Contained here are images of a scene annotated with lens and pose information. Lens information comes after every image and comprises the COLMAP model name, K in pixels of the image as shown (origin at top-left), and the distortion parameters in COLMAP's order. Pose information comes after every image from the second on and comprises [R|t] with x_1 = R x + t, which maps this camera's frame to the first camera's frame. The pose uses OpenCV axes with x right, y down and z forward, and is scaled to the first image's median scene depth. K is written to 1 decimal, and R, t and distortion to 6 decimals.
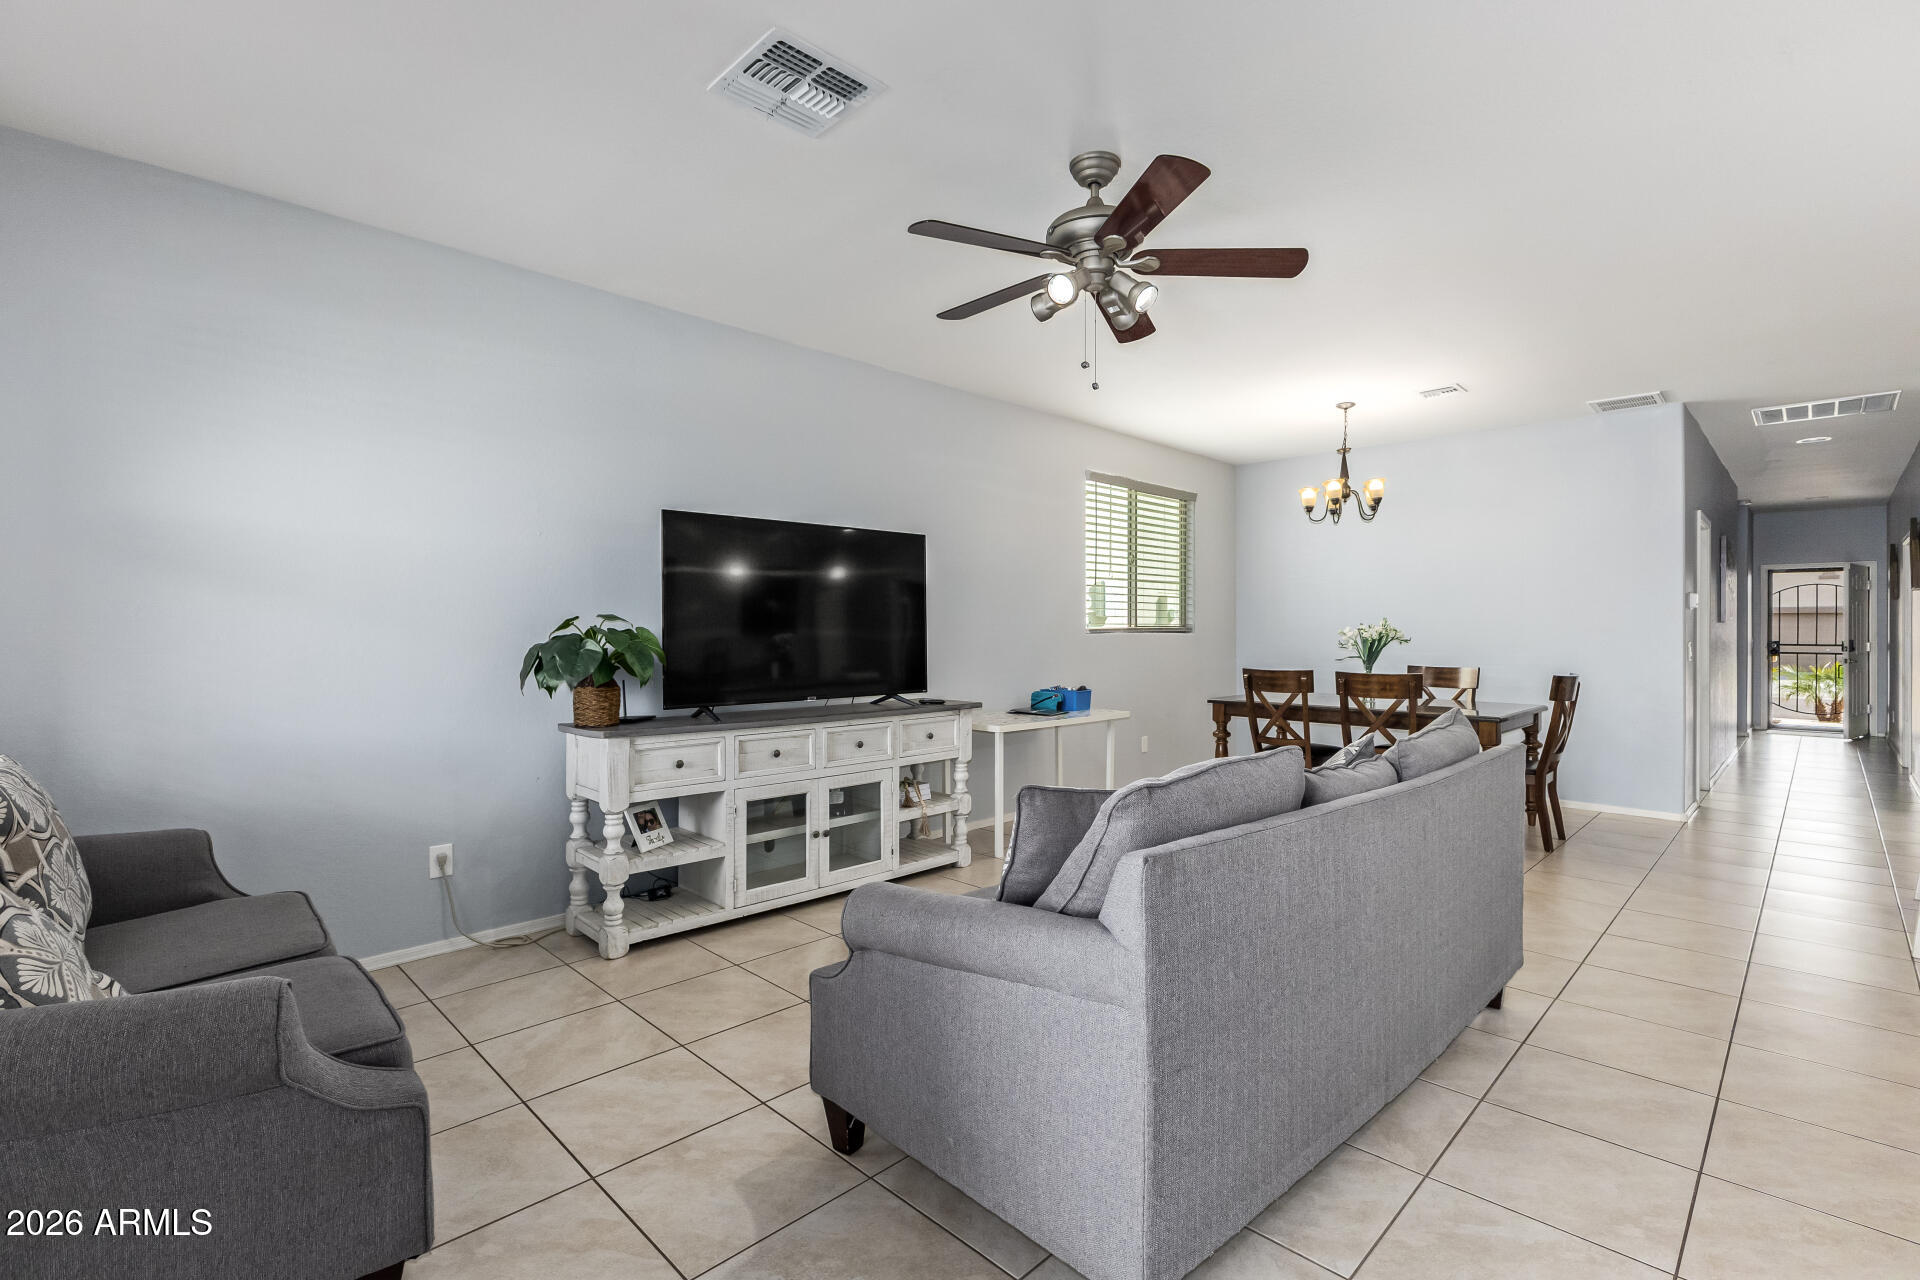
lens RADIAL K [[870.1, 0, 958.6], [0, 870.1, 633.9], [0, 0, 1]] dist [-0.000257, -0.000004]
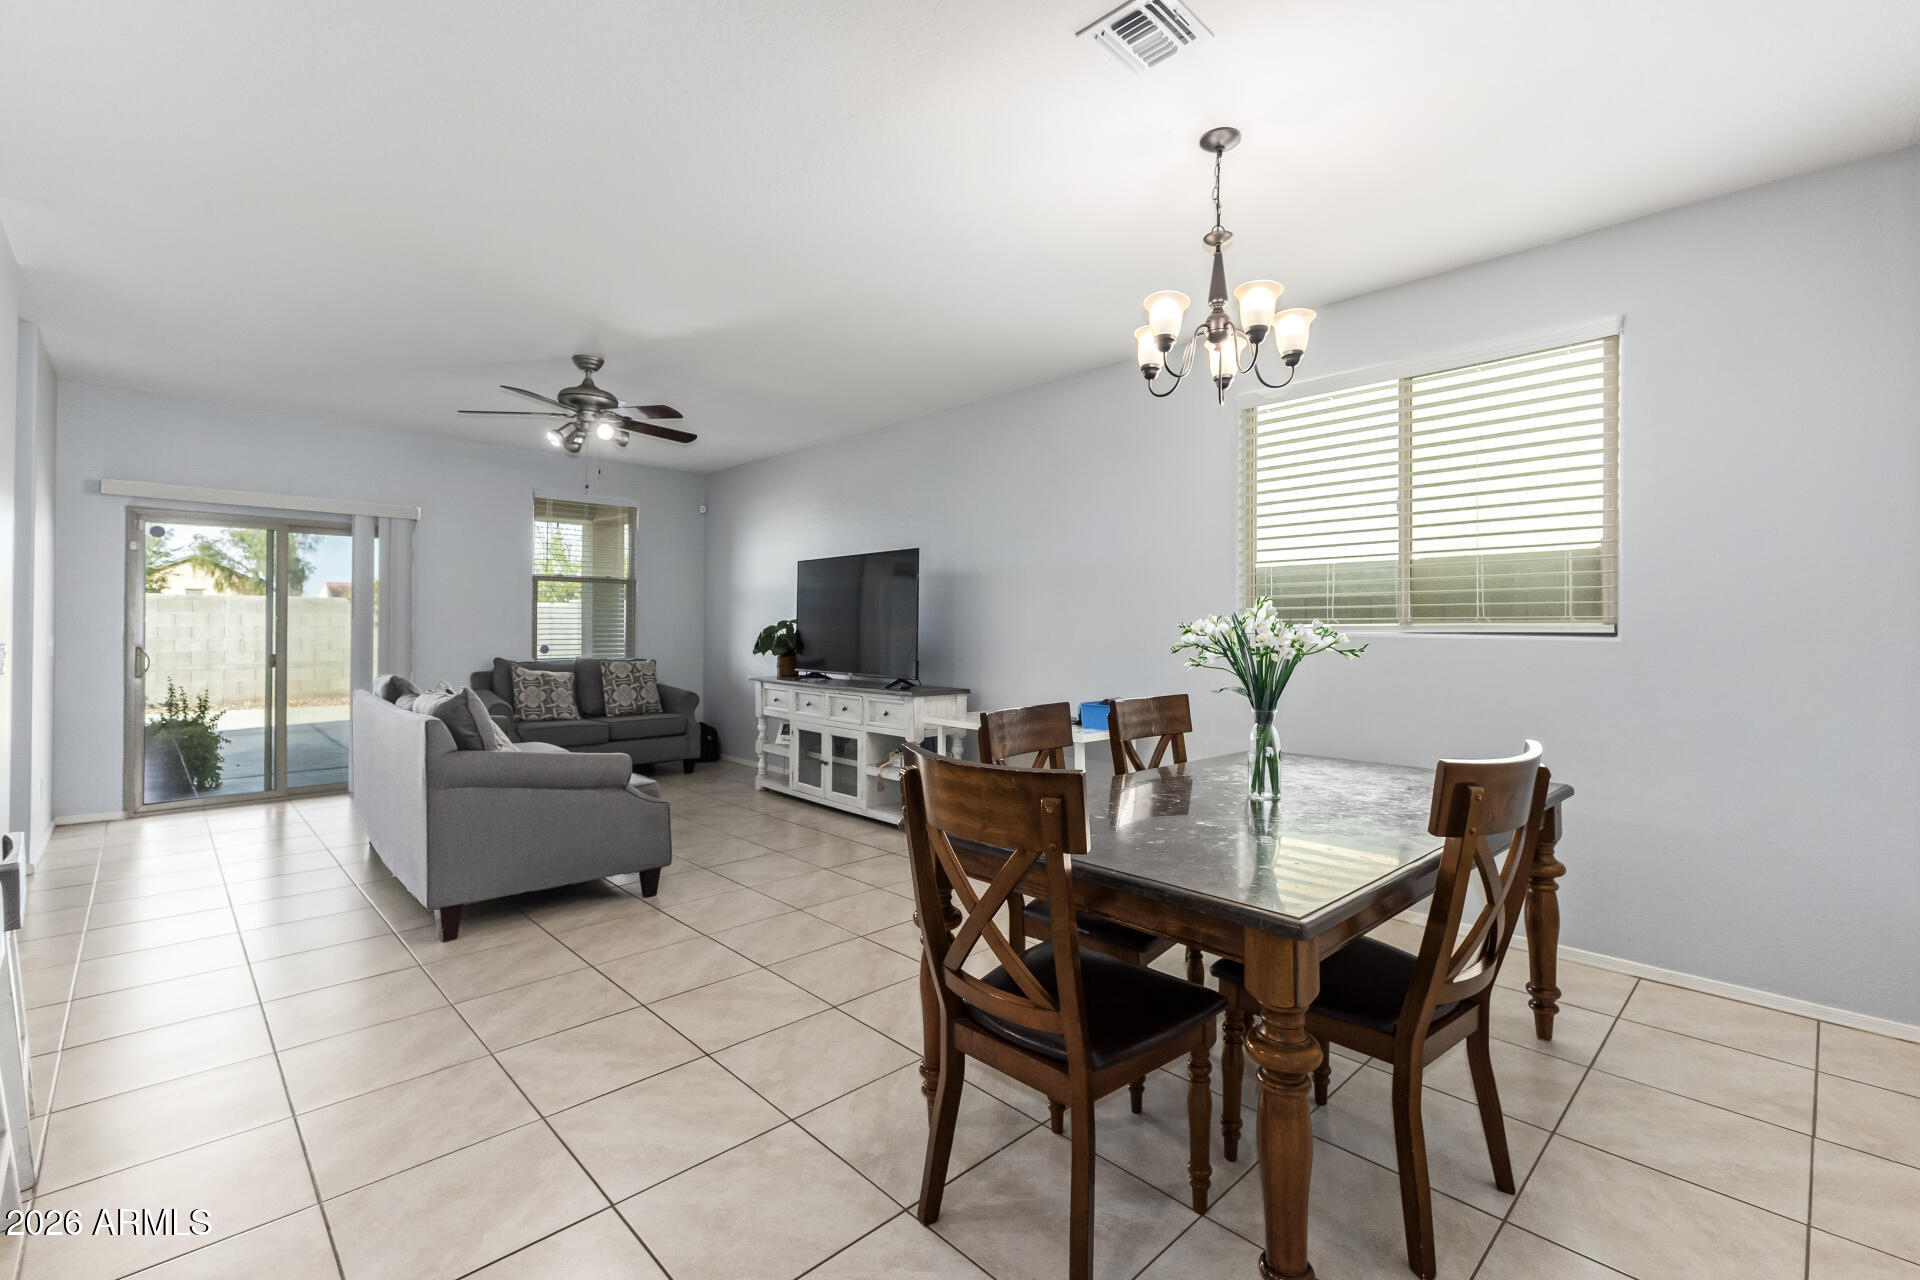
lens RADIAL K [[841.6, 0, 958.5], [0, 841.6, 634.8], [0, 0, 1]] dist [0.004140, 0.000033]
pose [[-0.018109, 0.002286, -0.999833, 1.290840], [-0.009693, 0.999950, 0.002462, 0.002560], [0.999789, 0.009736, -0.018086, 1.251961]]
